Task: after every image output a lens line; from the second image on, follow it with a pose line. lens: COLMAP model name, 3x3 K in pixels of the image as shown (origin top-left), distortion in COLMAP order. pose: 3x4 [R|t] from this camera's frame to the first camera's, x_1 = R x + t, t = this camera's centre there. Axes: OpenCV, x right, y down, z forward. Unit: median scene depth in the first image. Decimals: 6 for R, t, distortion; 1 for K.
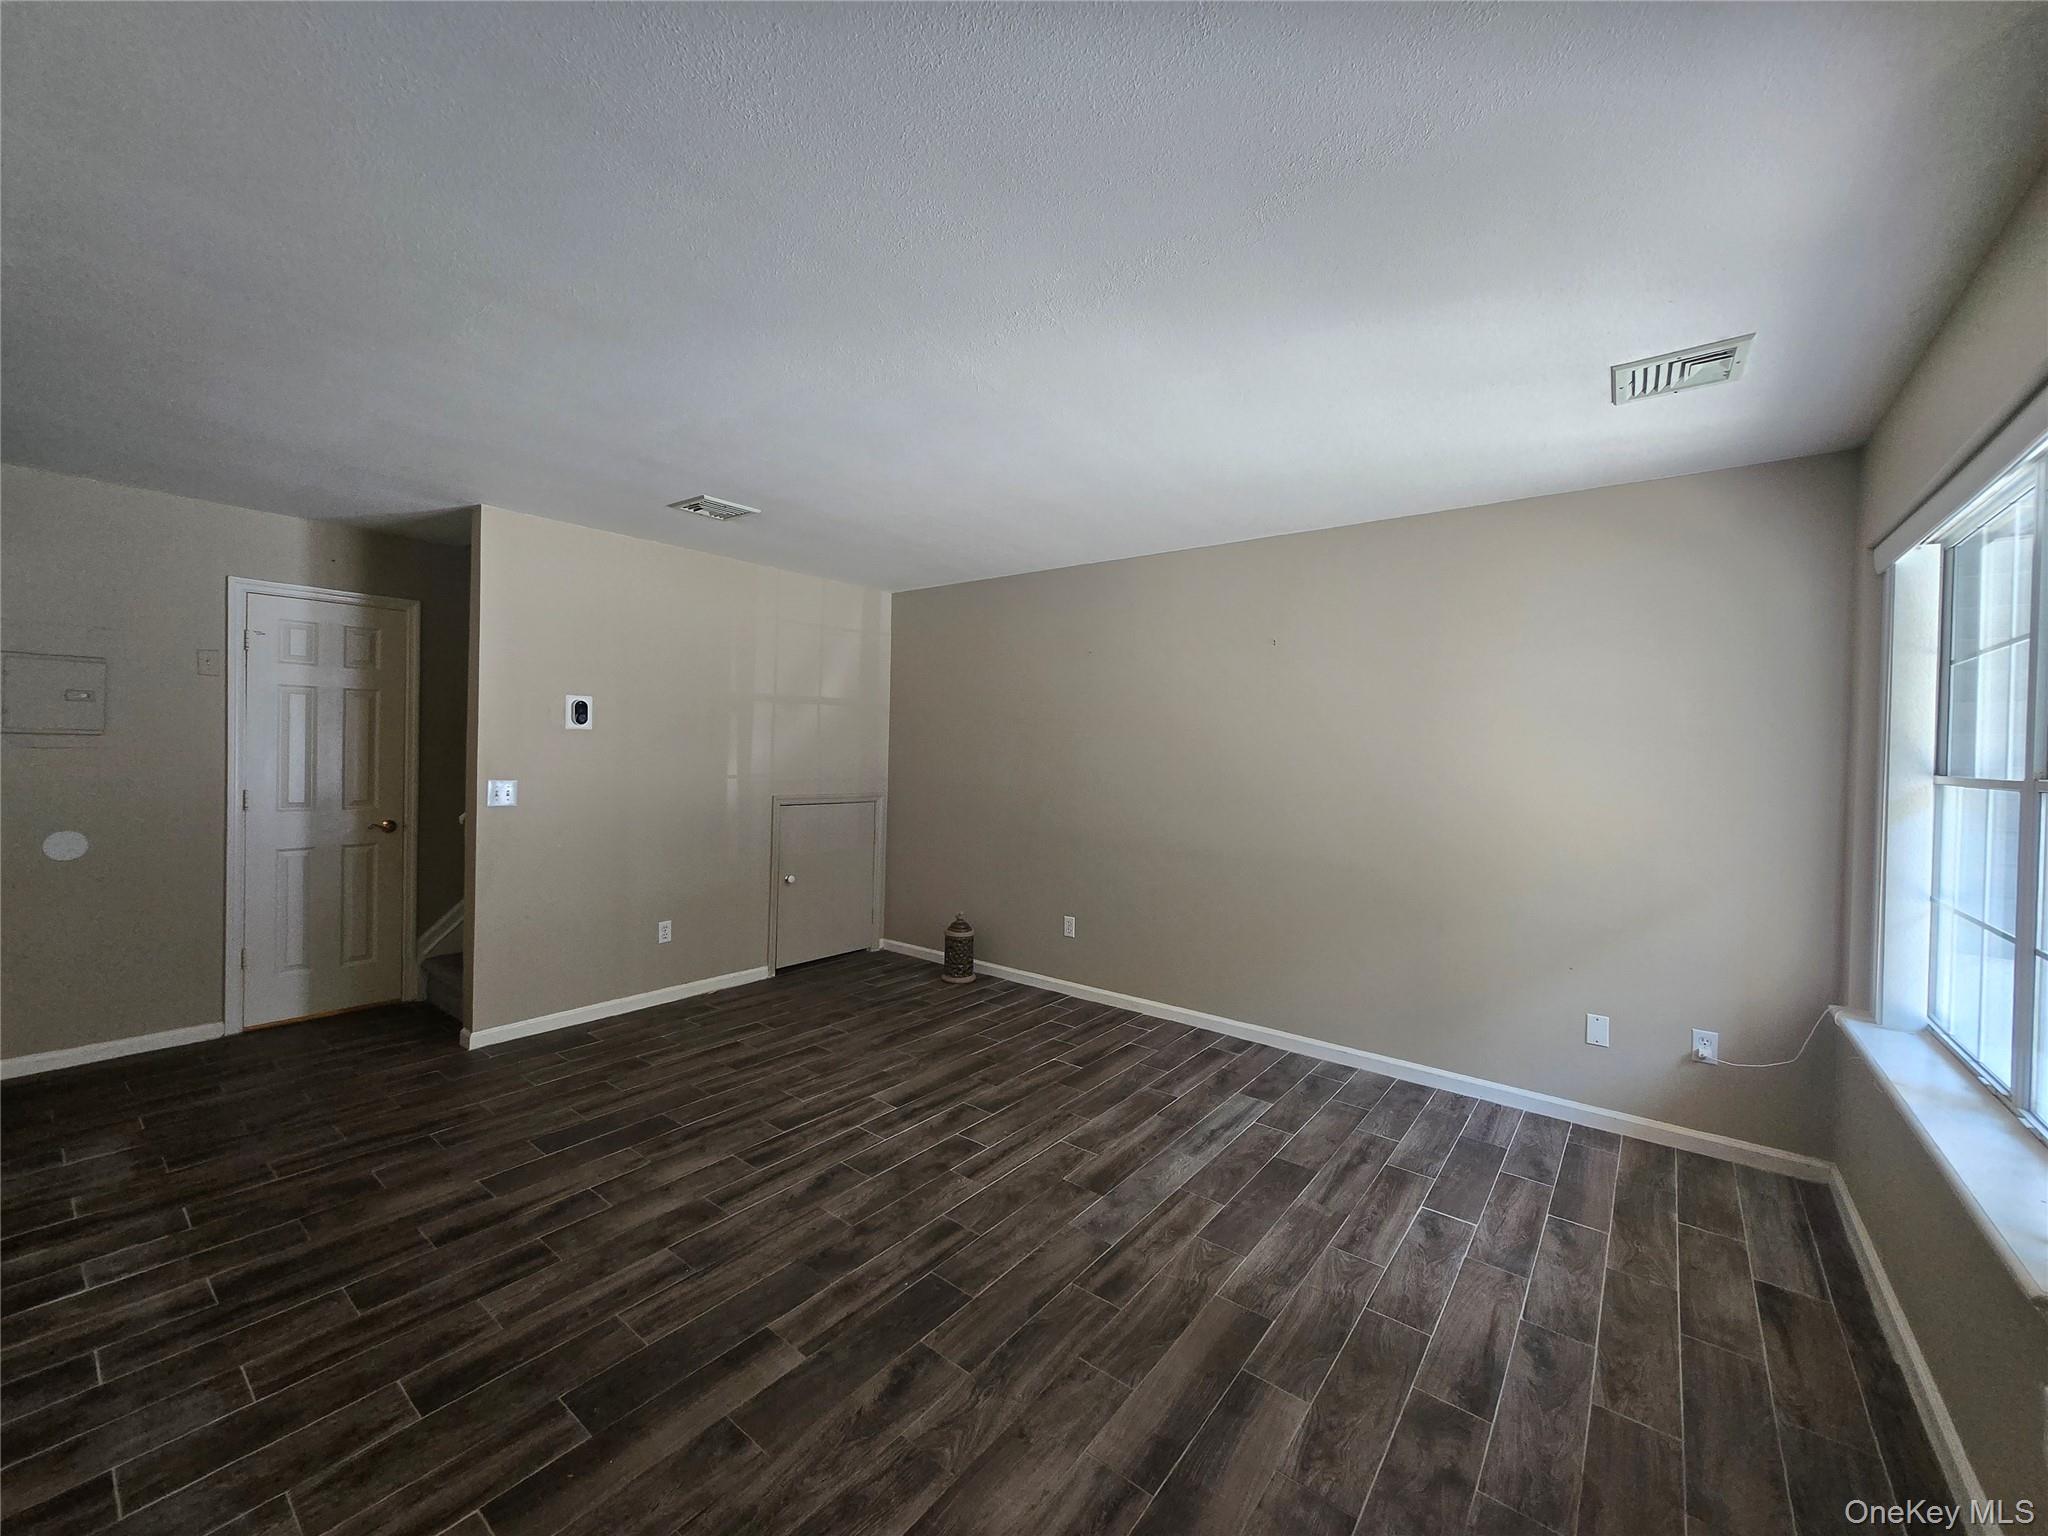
lens RADIAL K [[805.9, 0, 1014.0], [0, 805.9, 757.9], [0, 0, 1]] dist [0.000848, -0.000219]
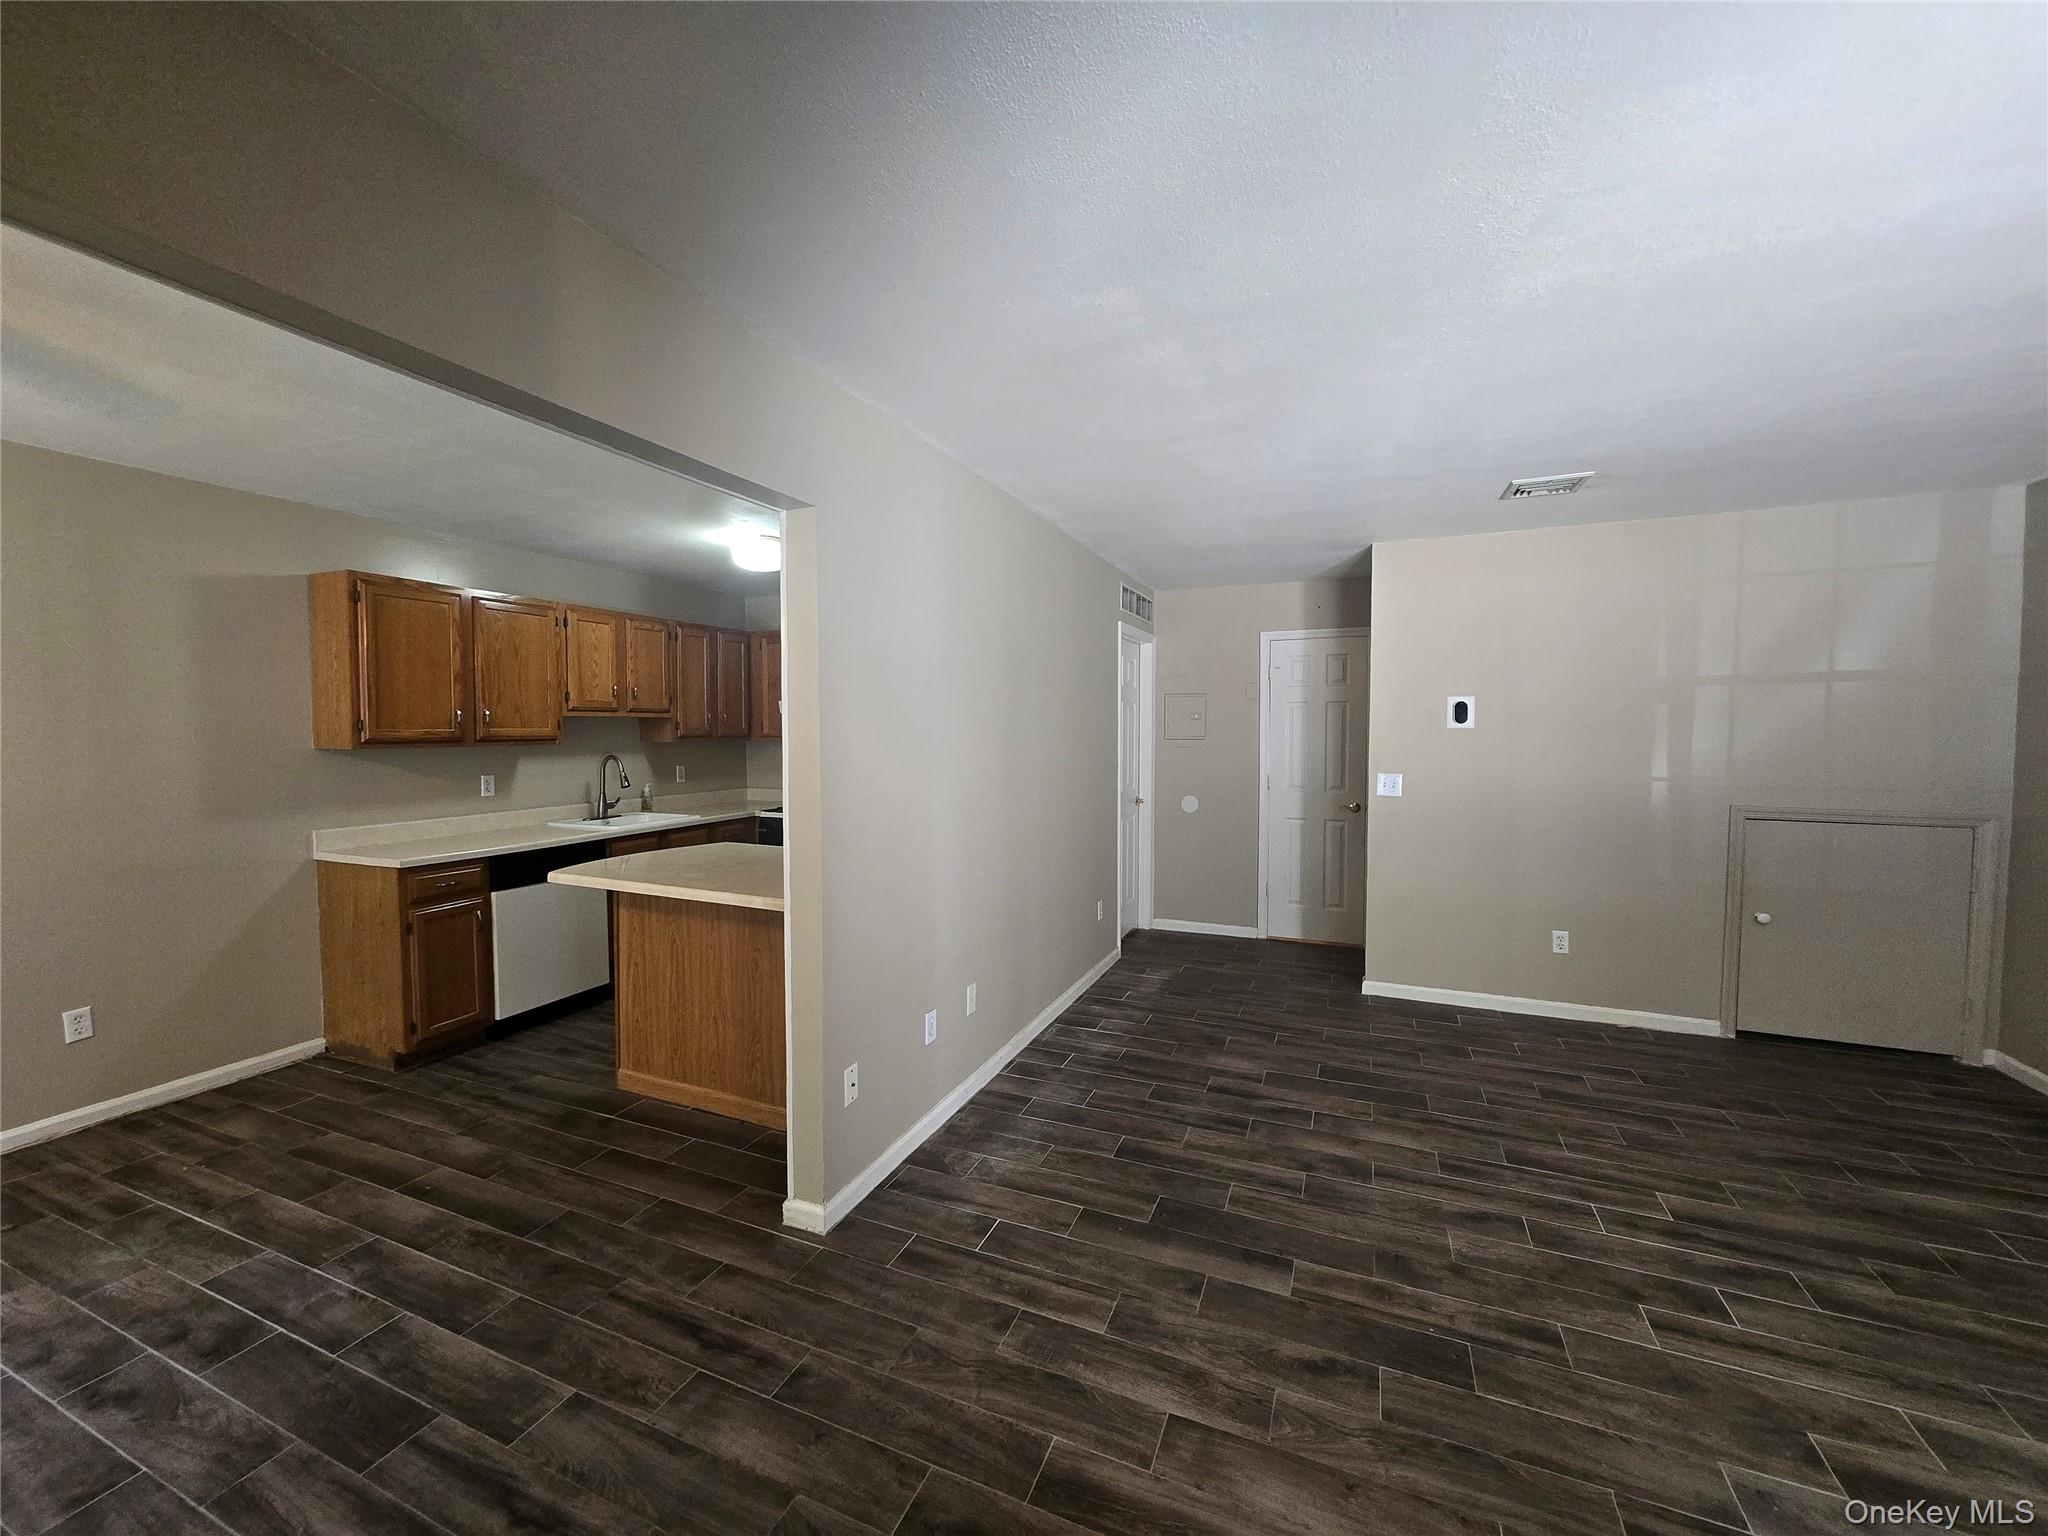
lens RADIAL K [[807.4, 0, 1012.7], [0, 807.4, 757.9], [0, 0, 1]] dist [0.000534, -0.000355]
pose [[0.259294, 0.011564, -0.965729, 0.441243], [-0.004059, 0.999933, 0.010884, -0.007680], [0.965790, 0.001097, 0.259324, 0.208187]]
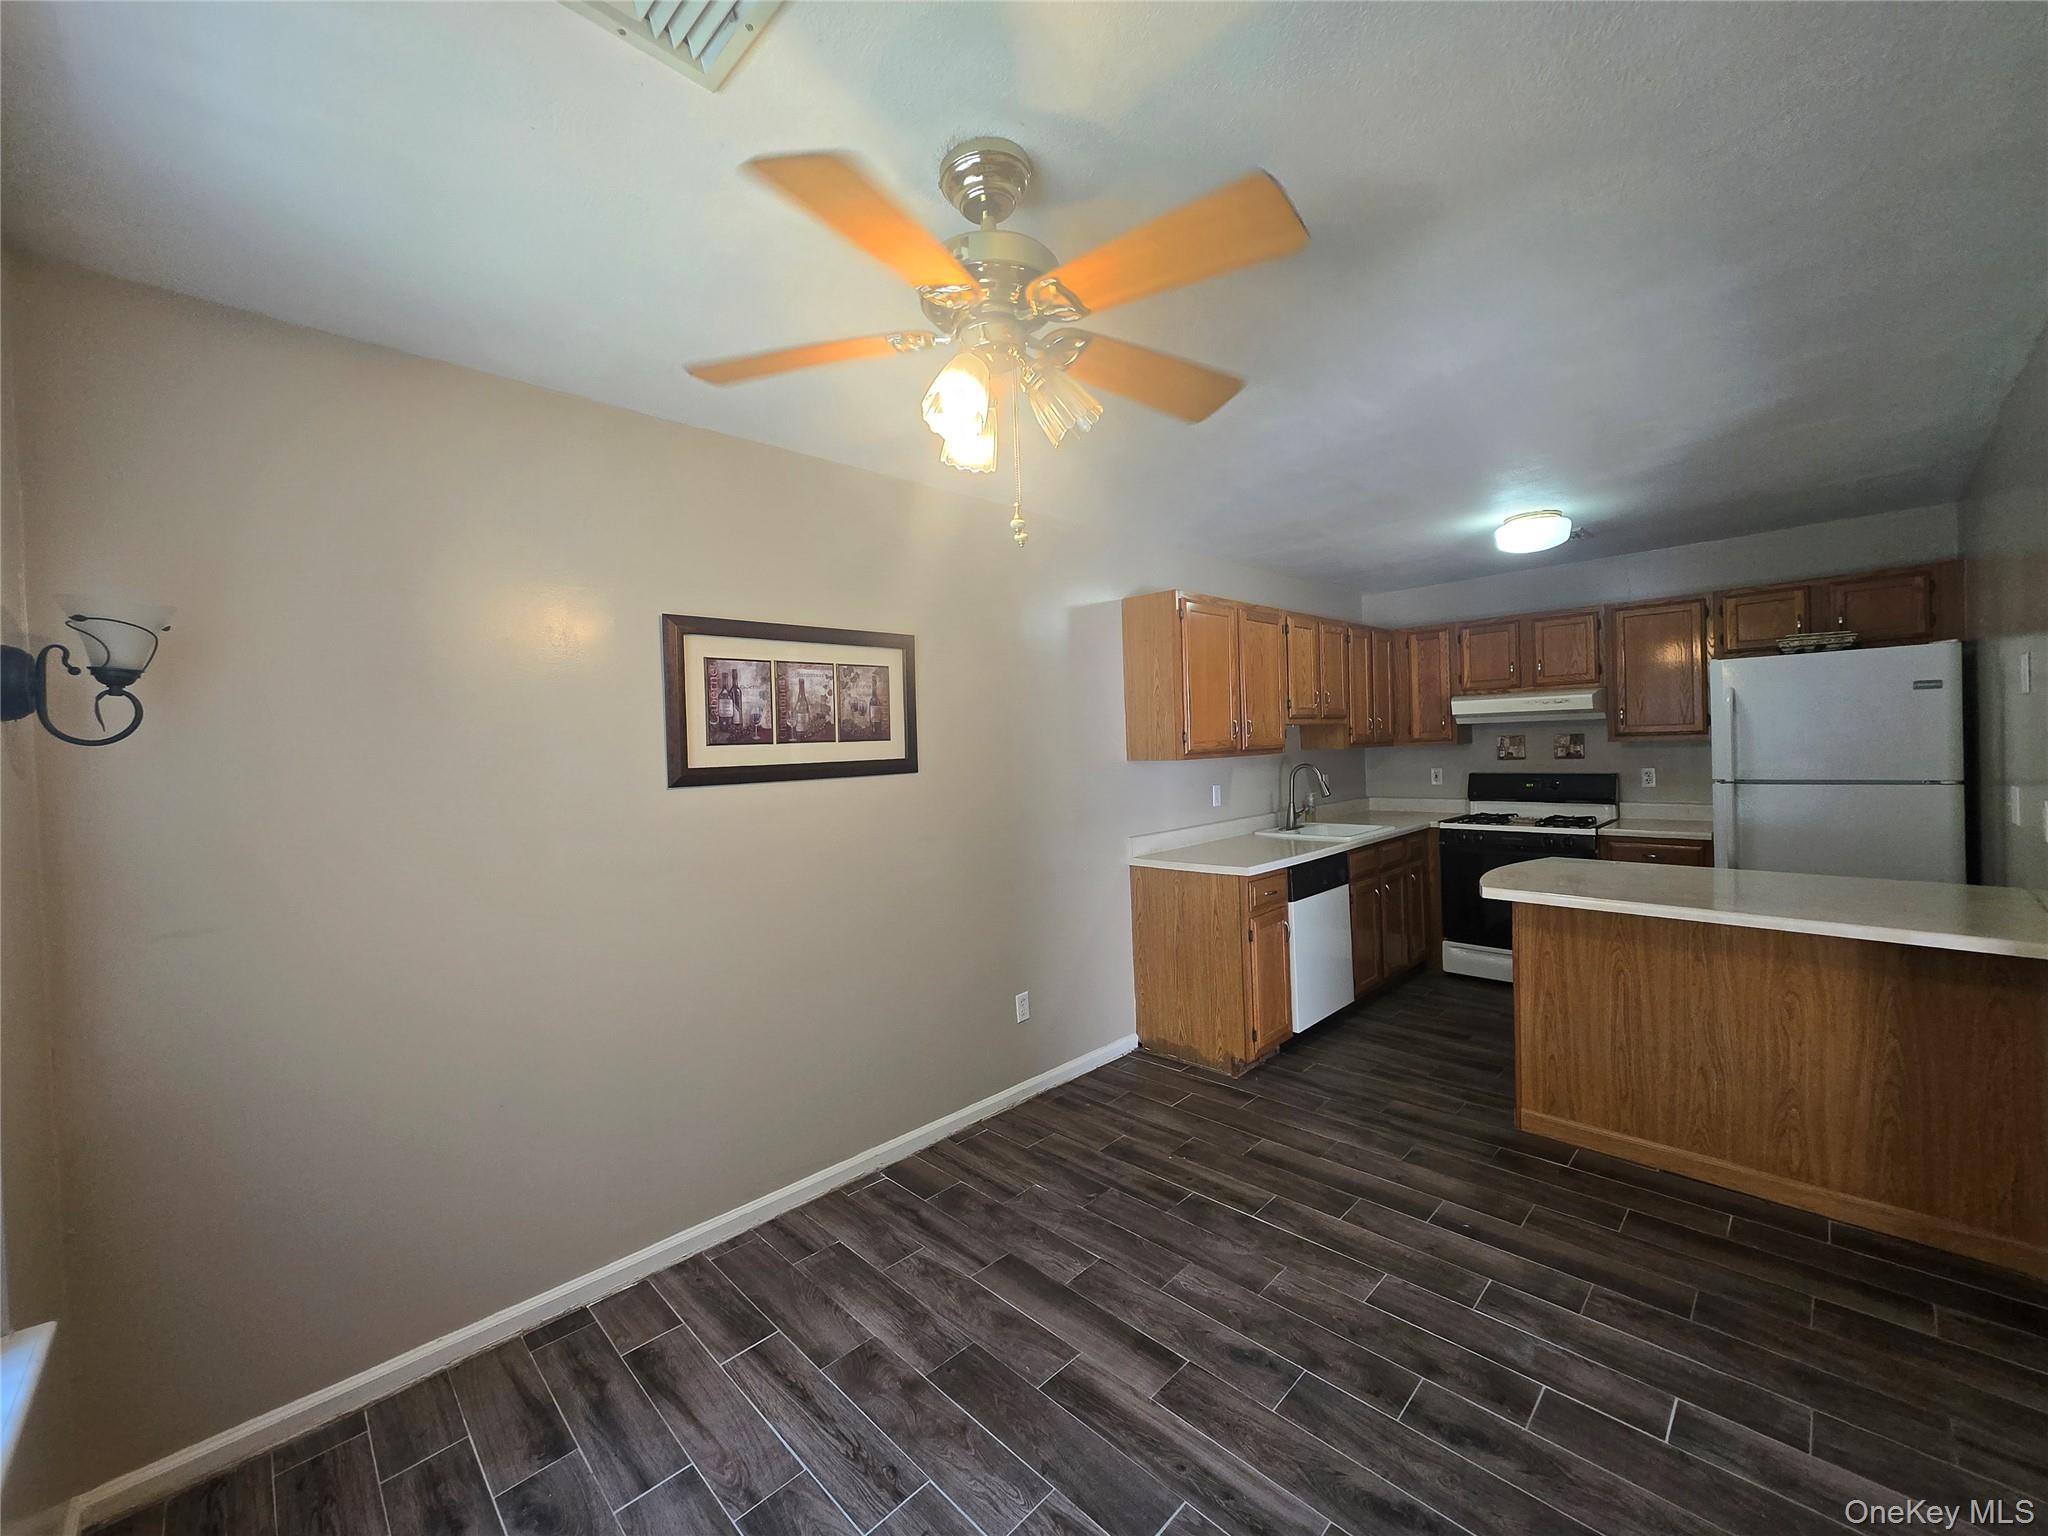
lens RADIAL K [[807.4, 0, 1012.7], [0, 807.4, 757.9], [0, 0, 1]] dist [0.000534, -0.000355]
pose [[-0.127268, -0.004325, -0.991859, 0.306792], [0.018885, 0.999799, -0.006782, -0.003565], [0.991689, -0.019595, -0.127161, -0.499716]]
